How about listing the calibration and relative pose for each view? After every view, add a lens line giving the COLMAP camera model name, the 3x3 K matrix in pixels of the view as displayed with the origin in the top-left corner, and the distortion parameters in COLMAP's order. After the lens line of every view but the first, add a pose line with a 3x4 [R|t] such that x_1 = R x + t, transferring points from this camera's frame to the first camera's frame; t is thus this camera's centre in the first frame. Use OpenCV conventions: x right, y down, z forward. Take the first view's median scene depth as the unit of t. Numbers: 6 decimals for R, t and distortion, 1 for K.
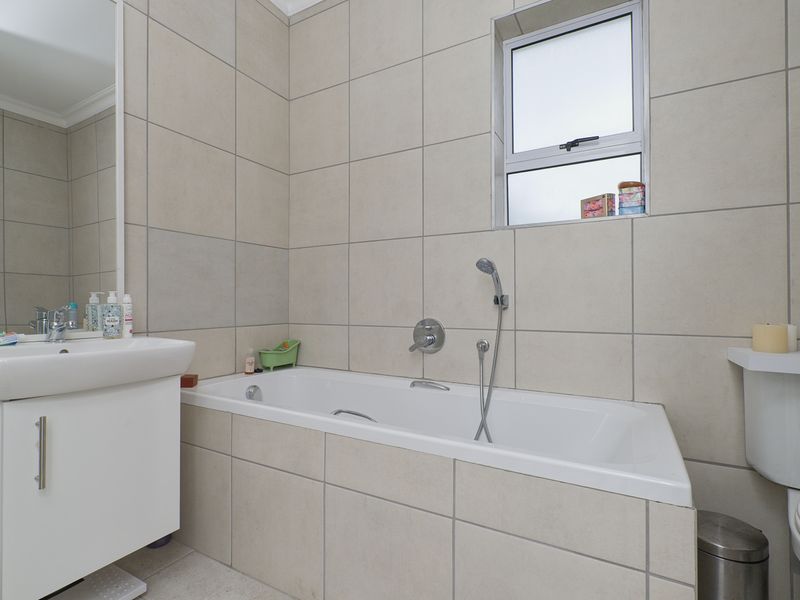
lens RADIAL K [[405.7, 0, 398.7], [0, 405.7, 299.3], [0, 0, 1]] dist [-0.011392, 0.005334]
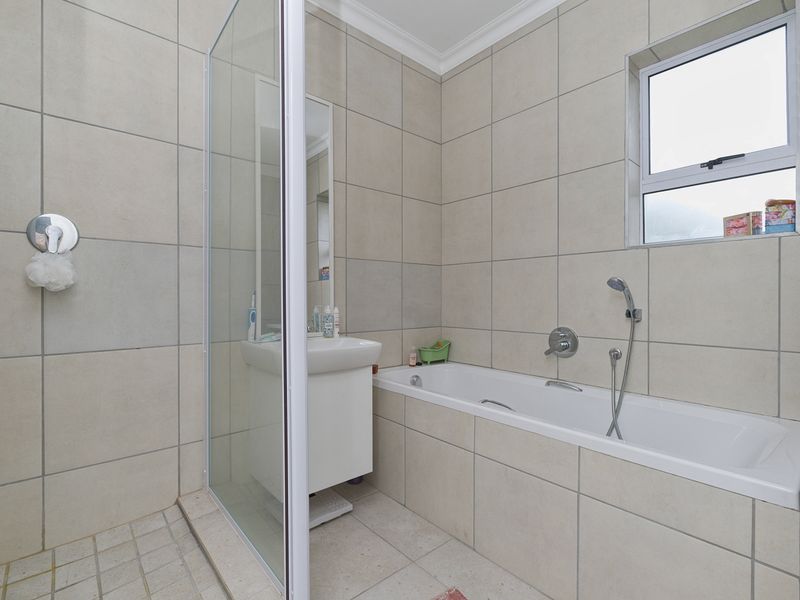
lens RADIAL K [[387.4, 0, 396.4], [0, 387.4, 300.1], [0, 0, 1]] dist [-0.013184, 0.003470]
pose [[0.938433, 0.003516, -0.345442, 0.009729], [0.001662, 0.999891, 0.014693, -0.051746], [0.345456, -0.014363, 0.938325, -0.205277]]
